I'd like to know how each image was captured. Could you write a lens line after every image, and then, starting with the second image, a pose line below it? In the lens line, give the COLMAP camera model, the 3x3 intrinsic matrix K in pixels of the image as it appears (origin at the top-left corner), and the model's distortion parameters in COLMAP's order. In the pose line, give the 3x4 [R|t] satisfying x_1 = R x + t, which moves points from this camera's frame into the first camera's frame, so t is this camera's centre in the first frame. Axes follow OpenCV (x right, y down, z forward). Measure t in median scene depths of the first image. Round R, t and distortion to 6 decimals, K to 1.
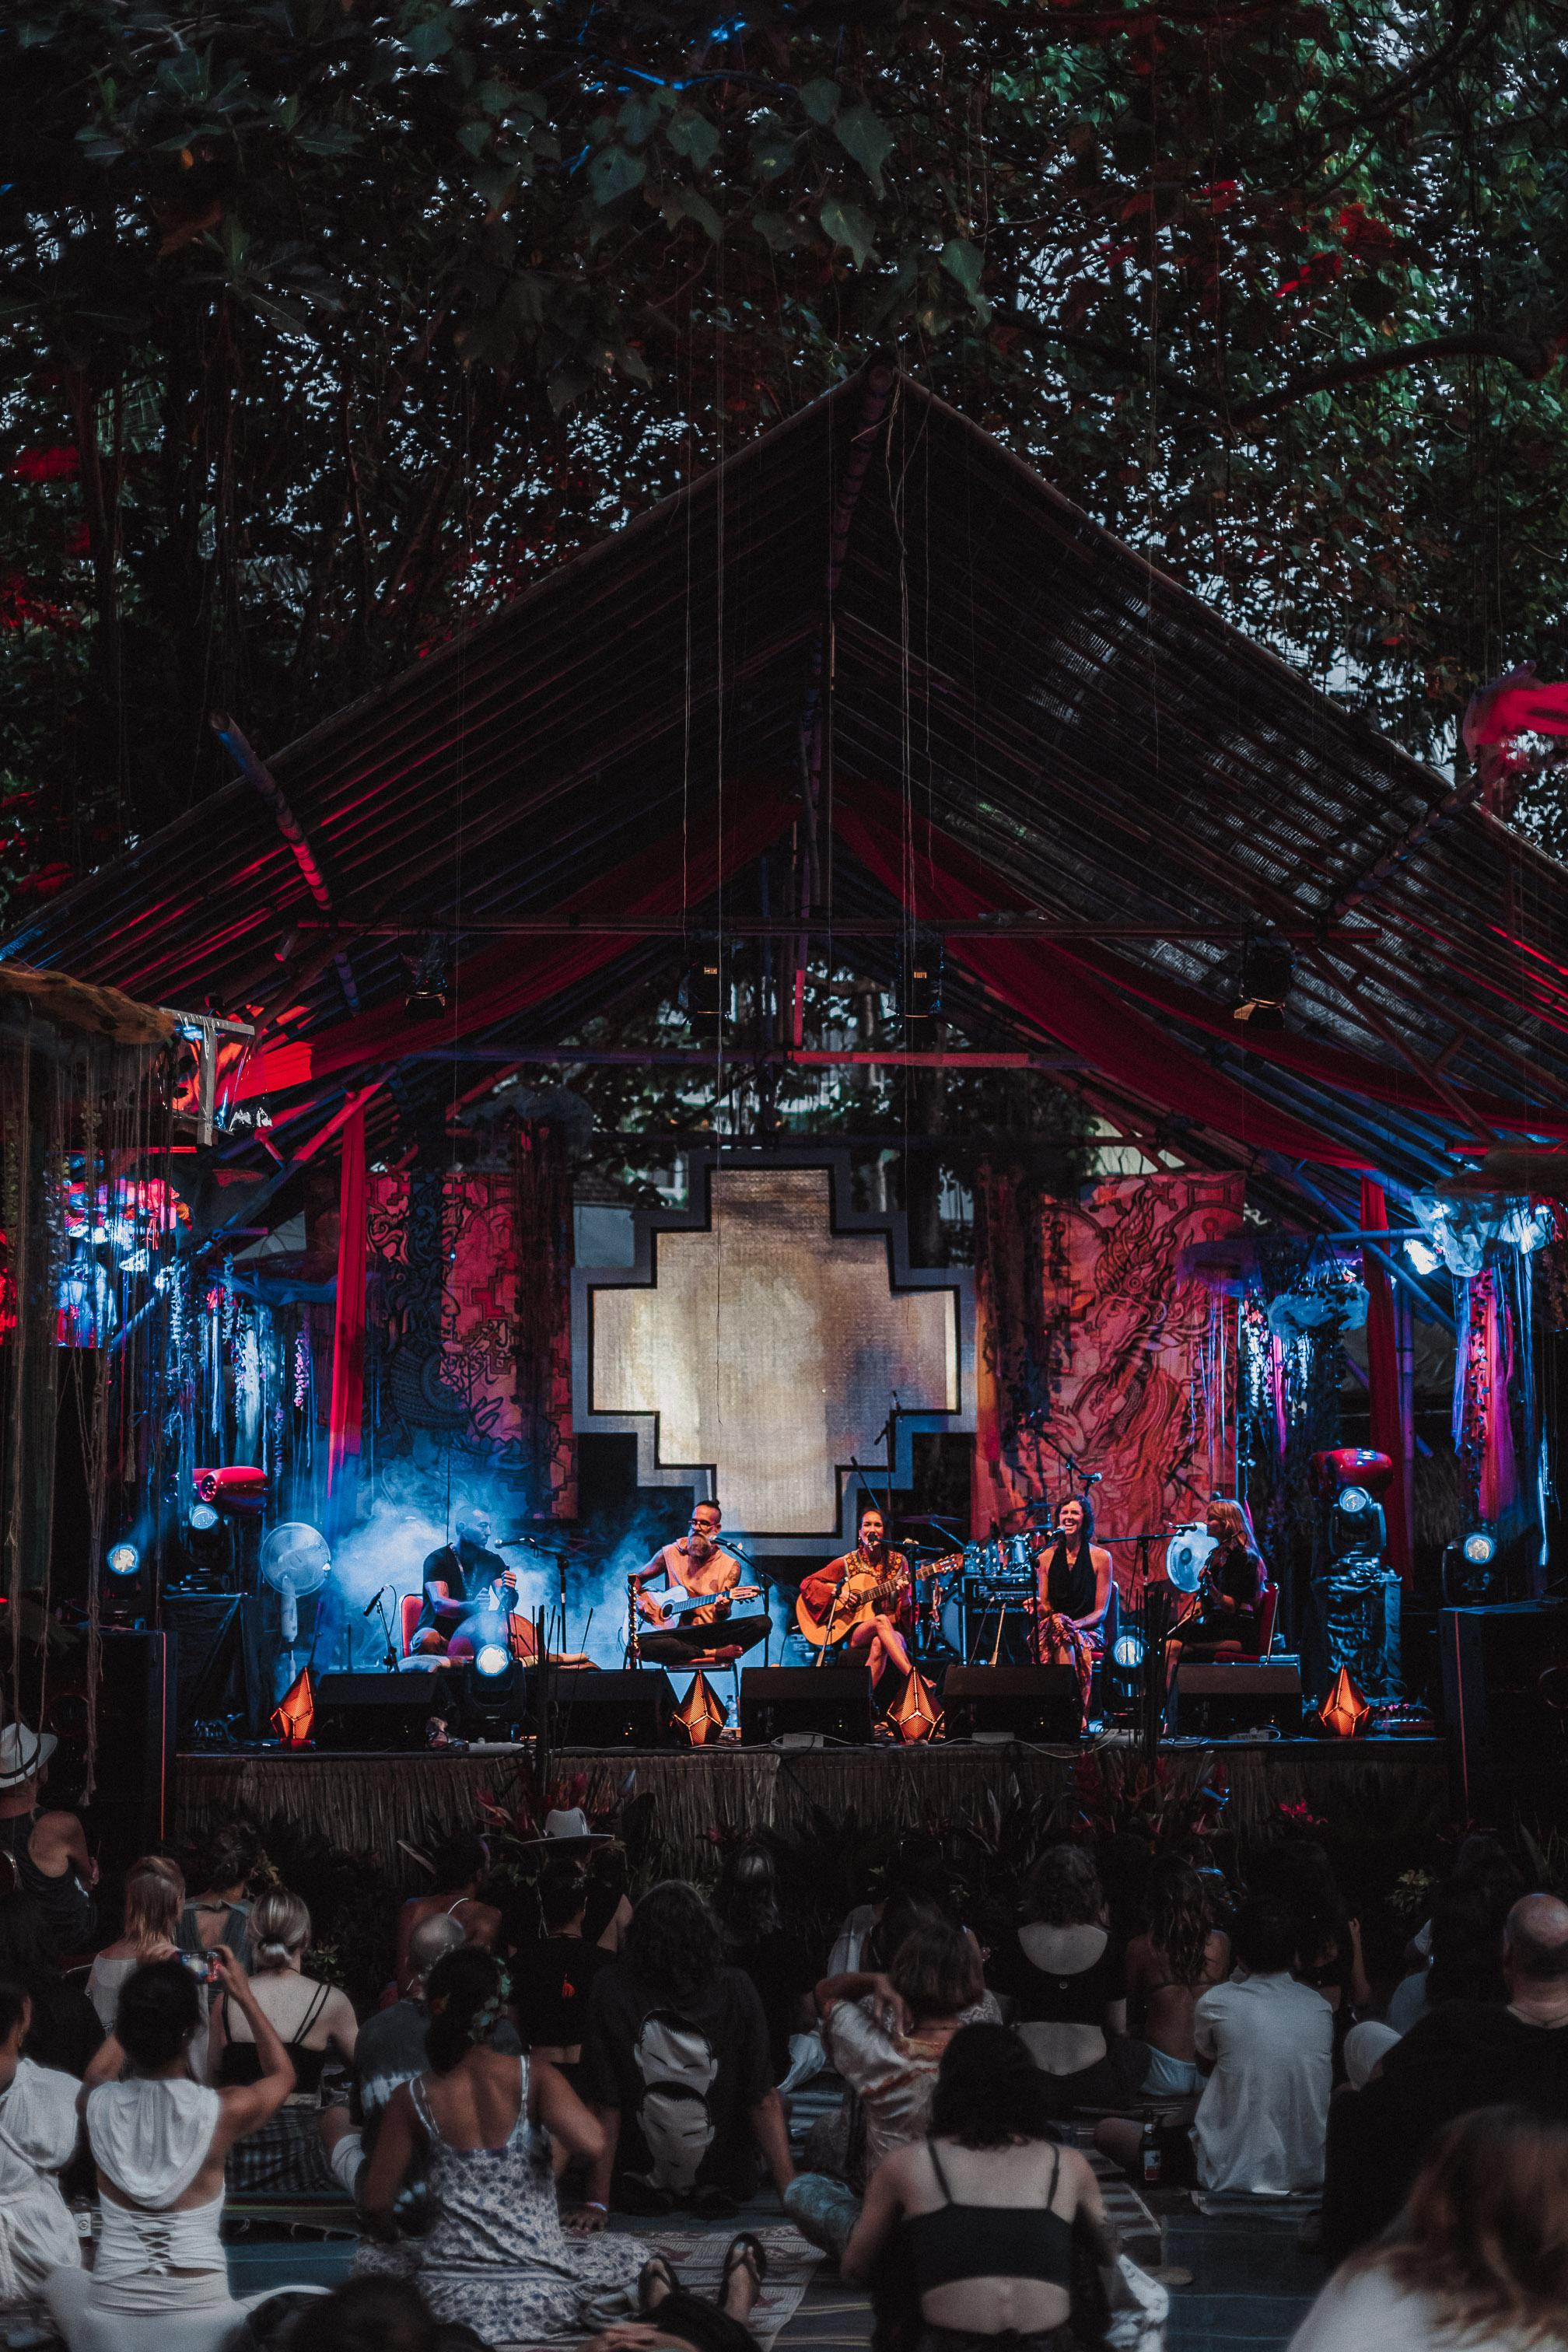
lens RADIAL K [[3337.8, 0, 747.2], [0, 3337.8, 1360.5], [0, 0, 1]] dist [0.016201, 0.000000]
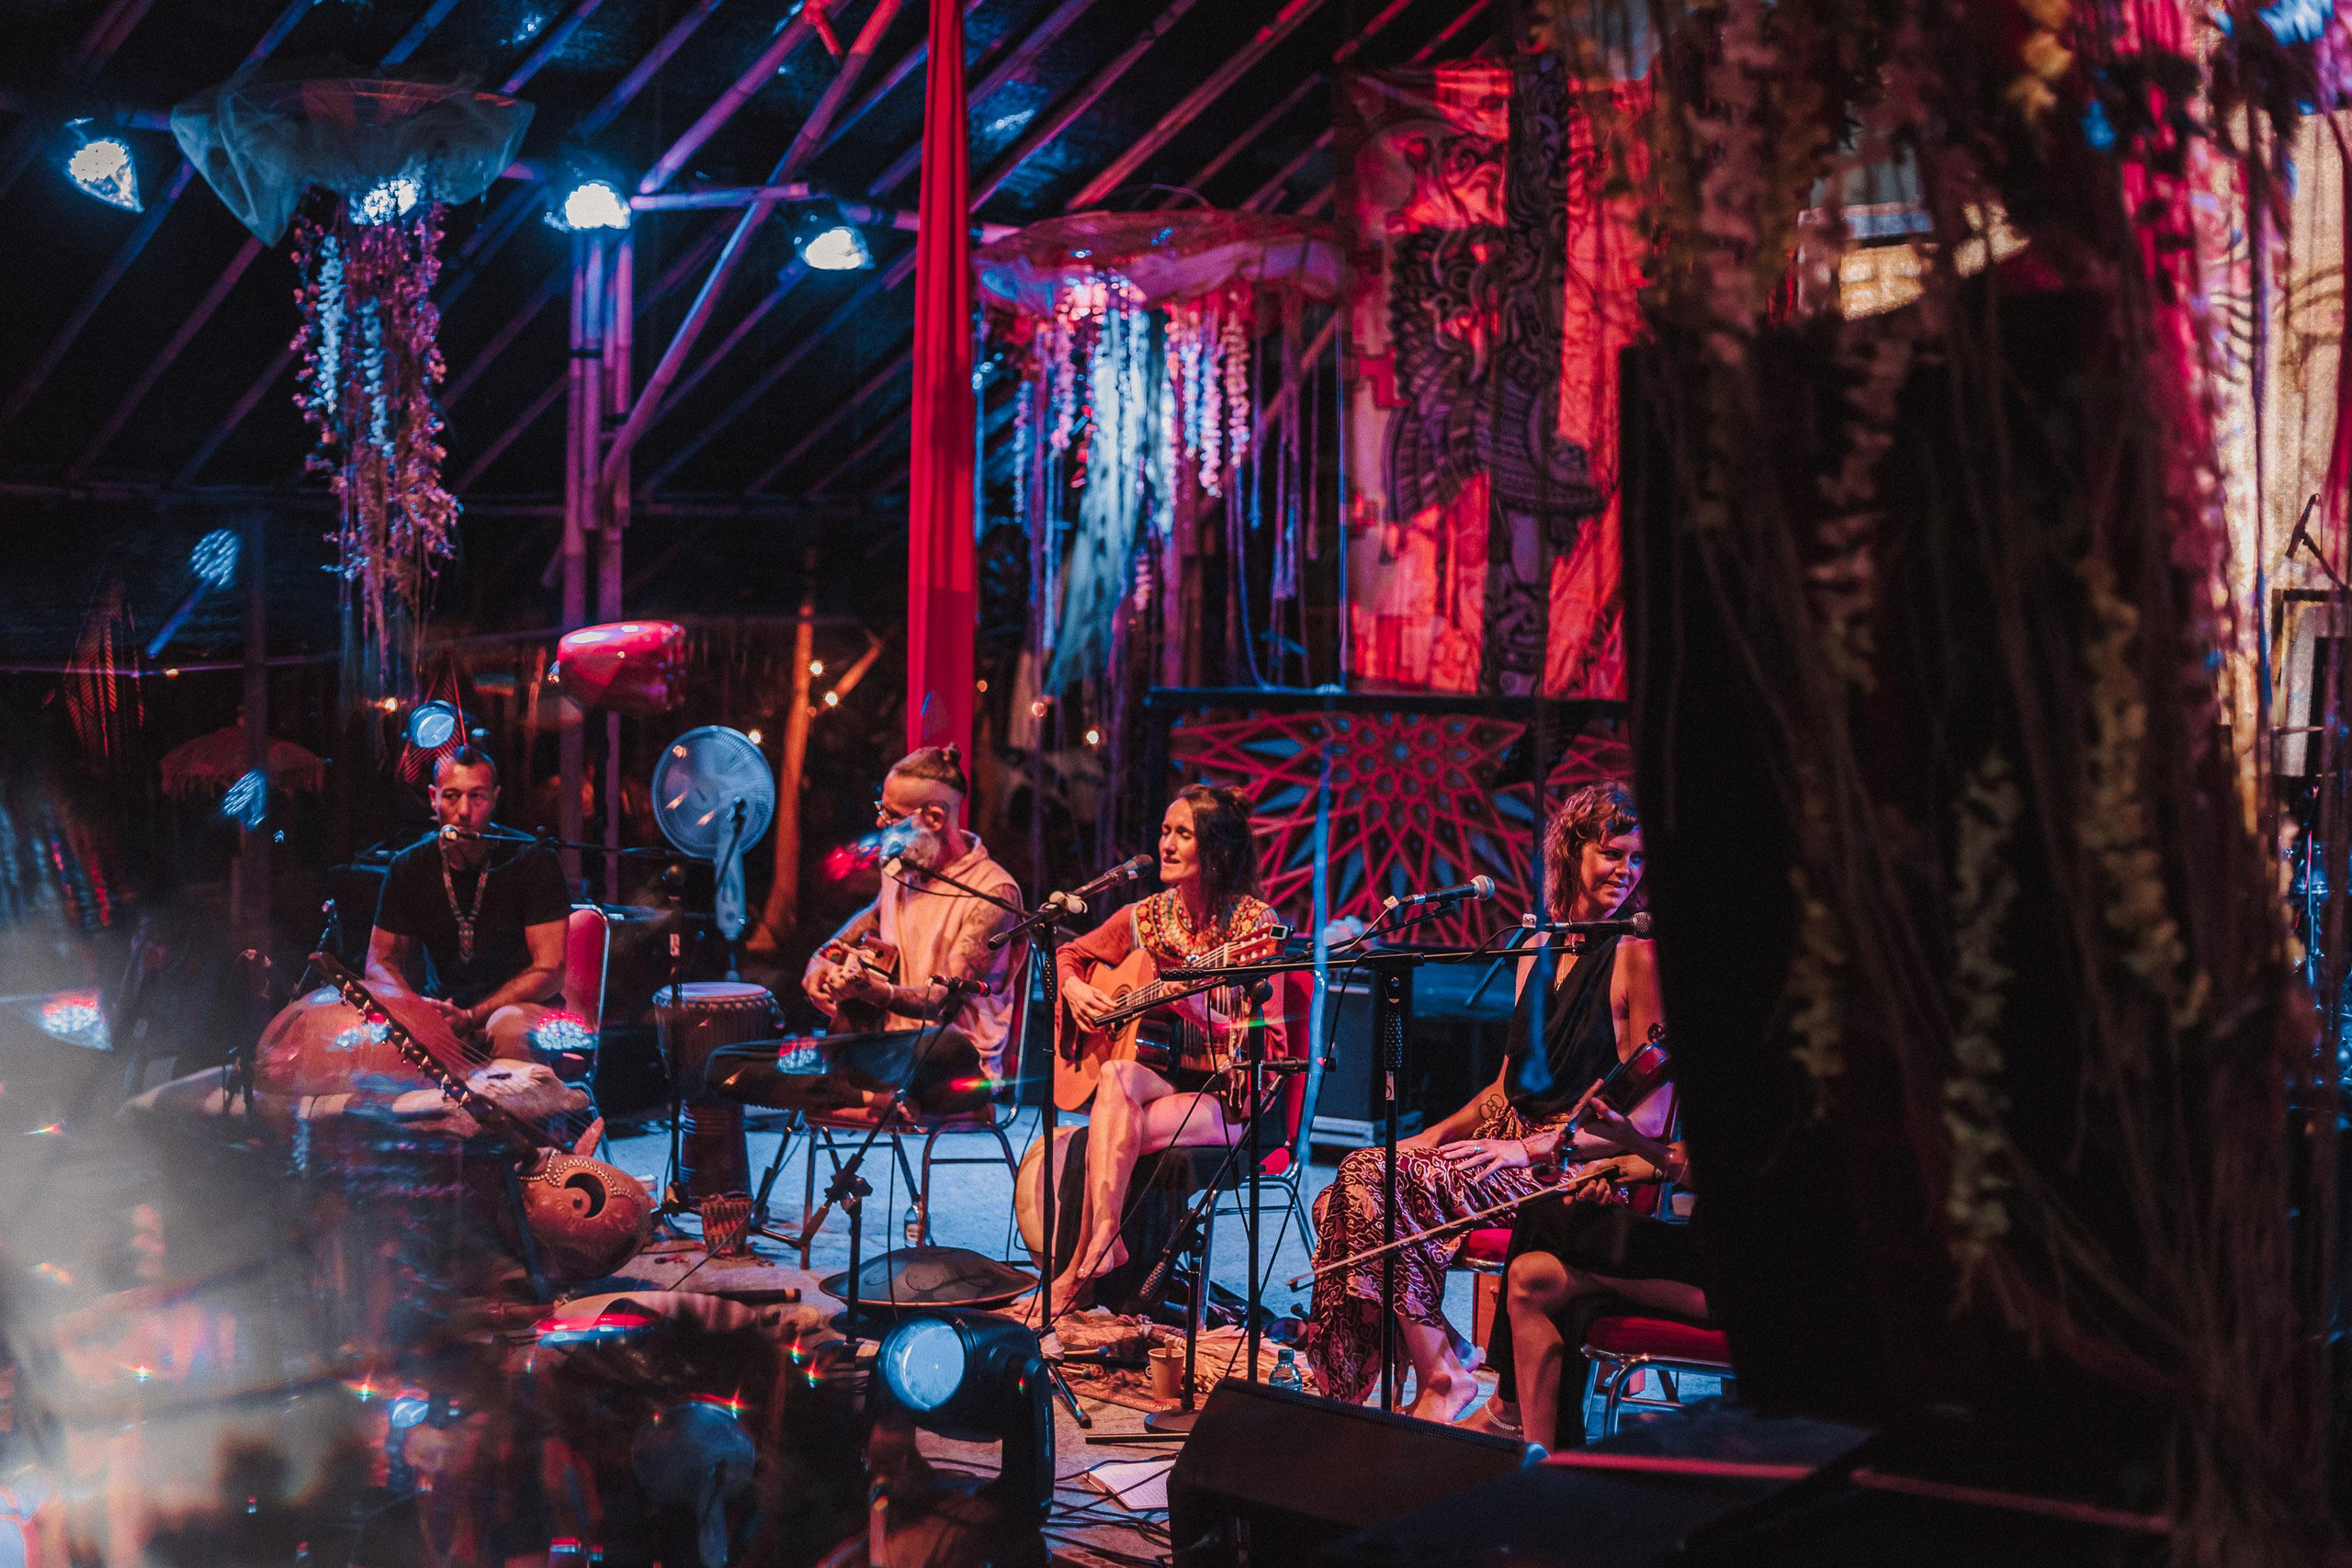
lens RADIAL K [[3337.5, 0, 1193.2], [0, 3337.5, 771.2], [0, 0, 1]] dist [0.016201, 0.000000]
pose [[0.742370, 0.052619, -0.667921, 0.276595], [0.033759, 0.992707, 0.115727, -0.004707], [0.669139, -0.108460, 0.735180, 0.621381]]
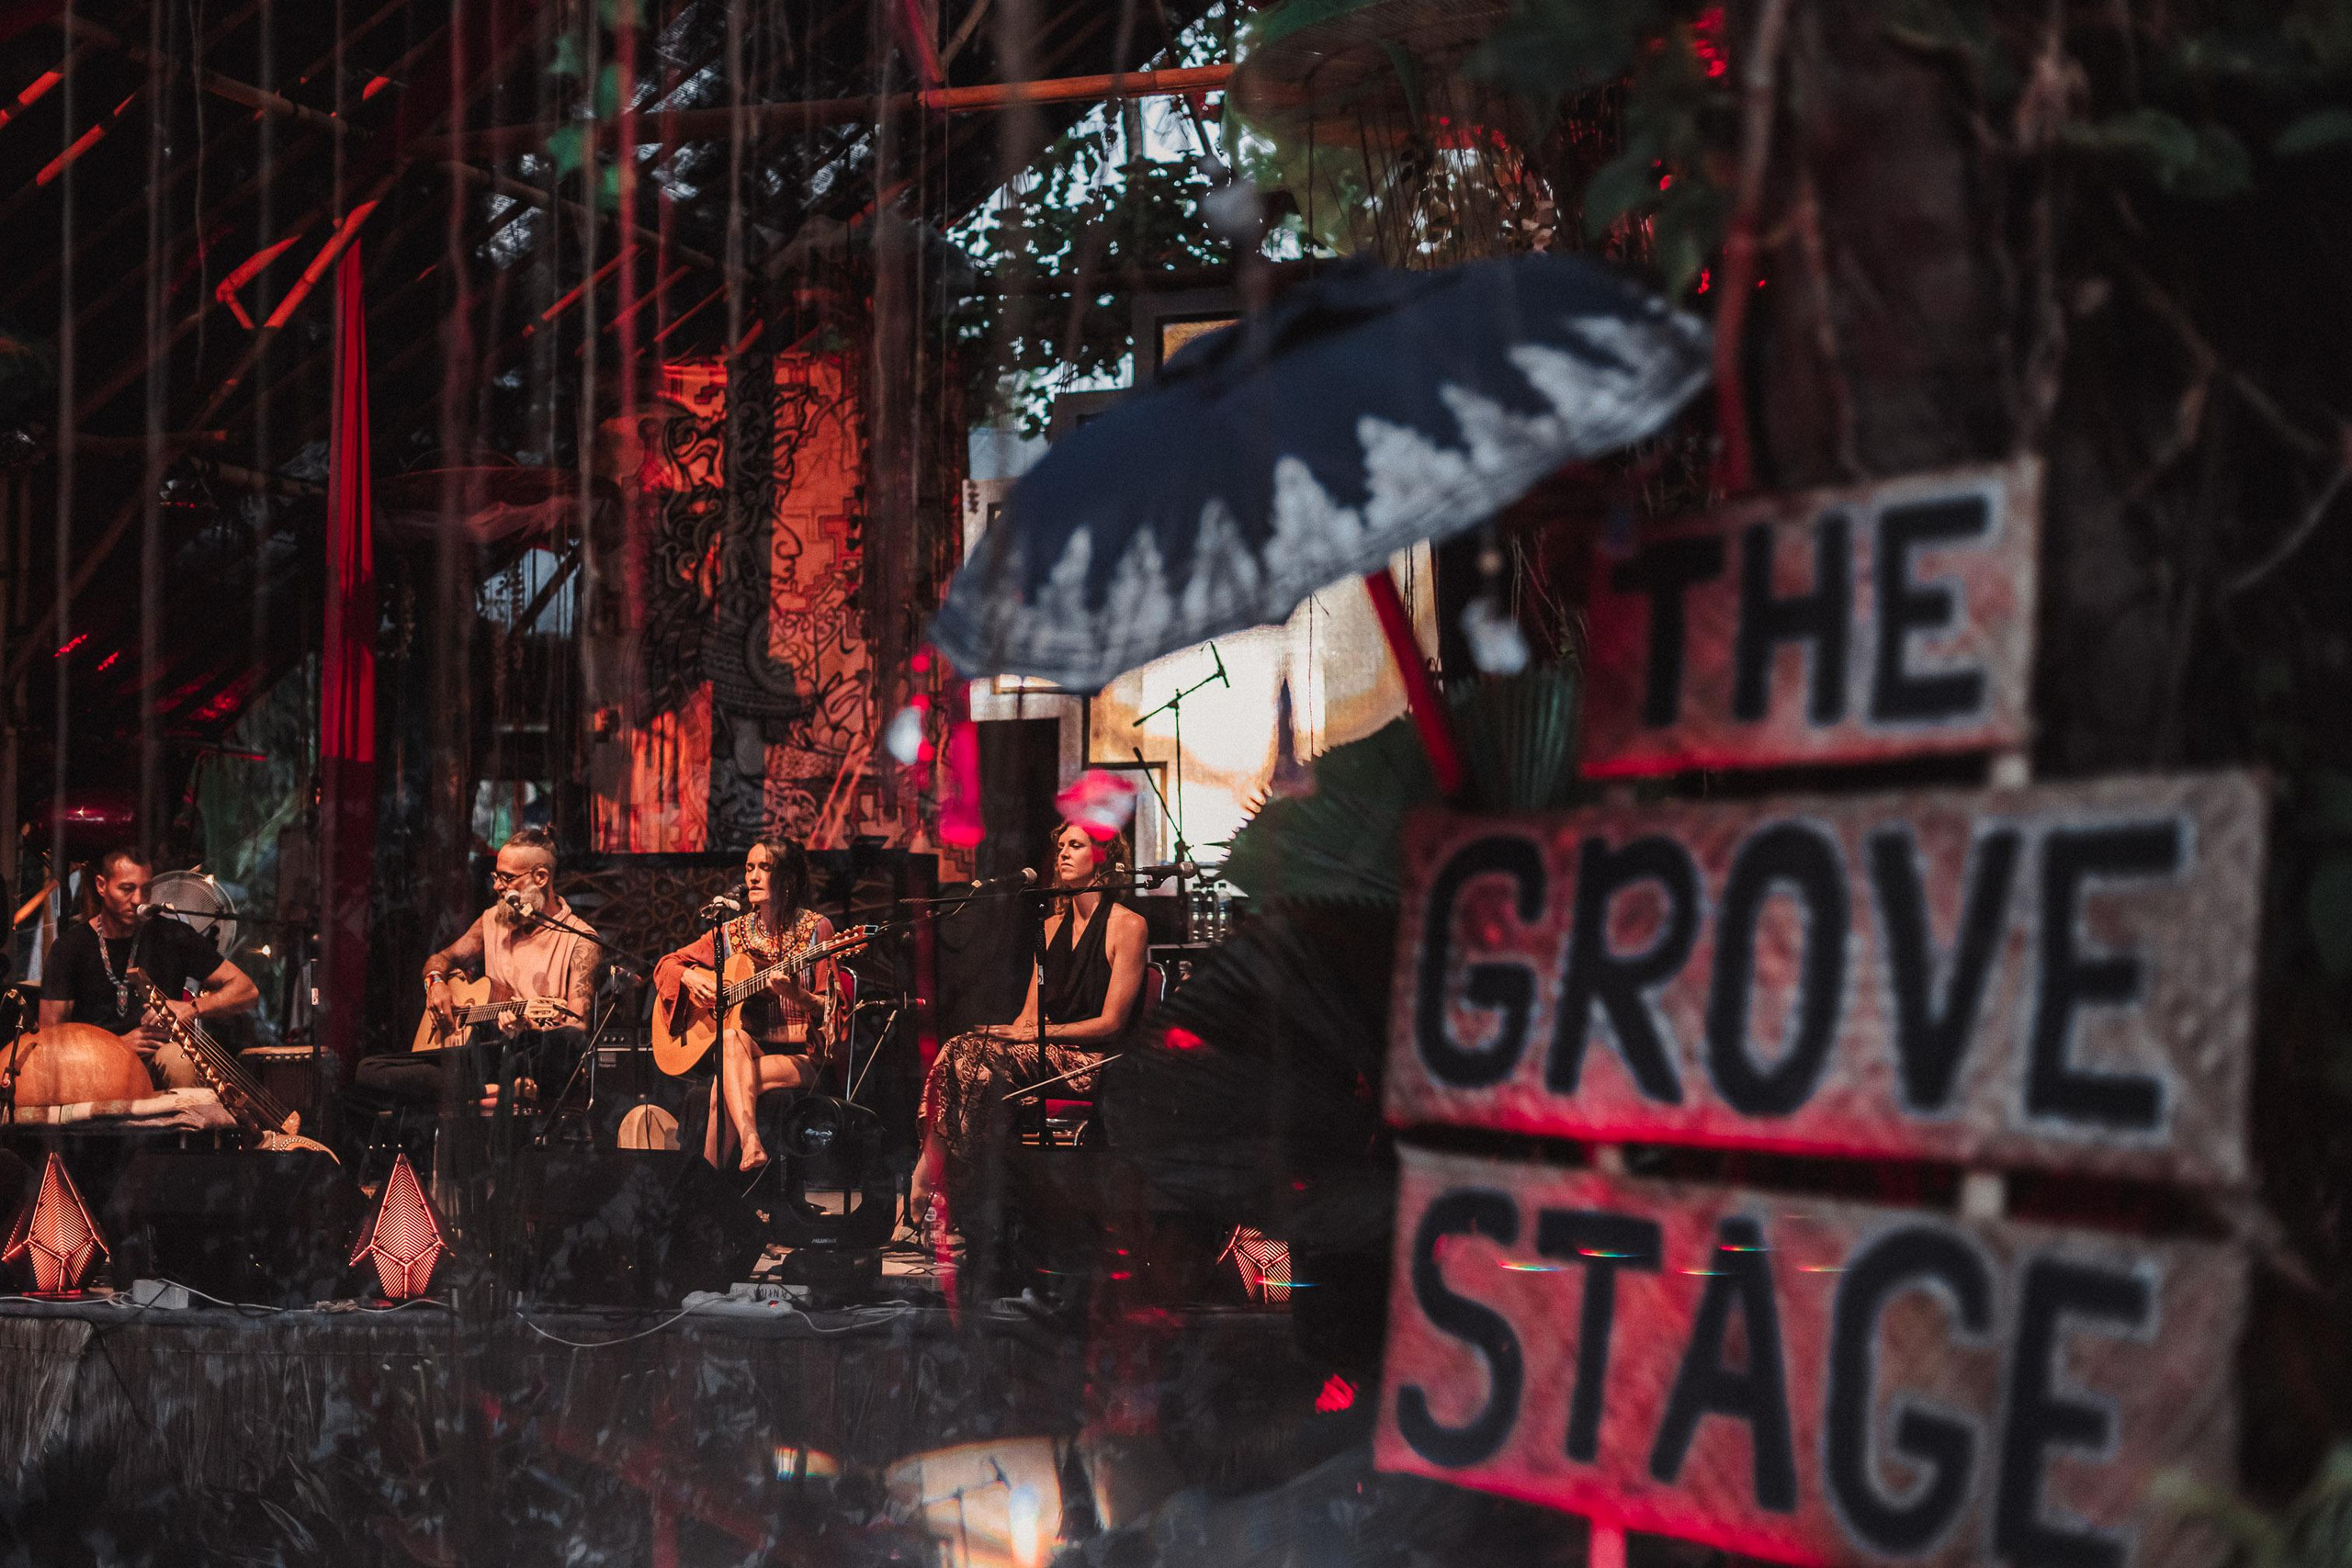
lens RADIAL K [[3337.5, 0, 1173.9], [0, 3337.5, 748.7], [0, 0, 1]] dist [0.016201, 0.000000]
pose [[0.929435, -0.025939, -0.368074, 0.279382], [0.036126, 0.999131, 0.020812, 0.017197], [0.367214, -0.032641, 0.929564, 0.438136]]
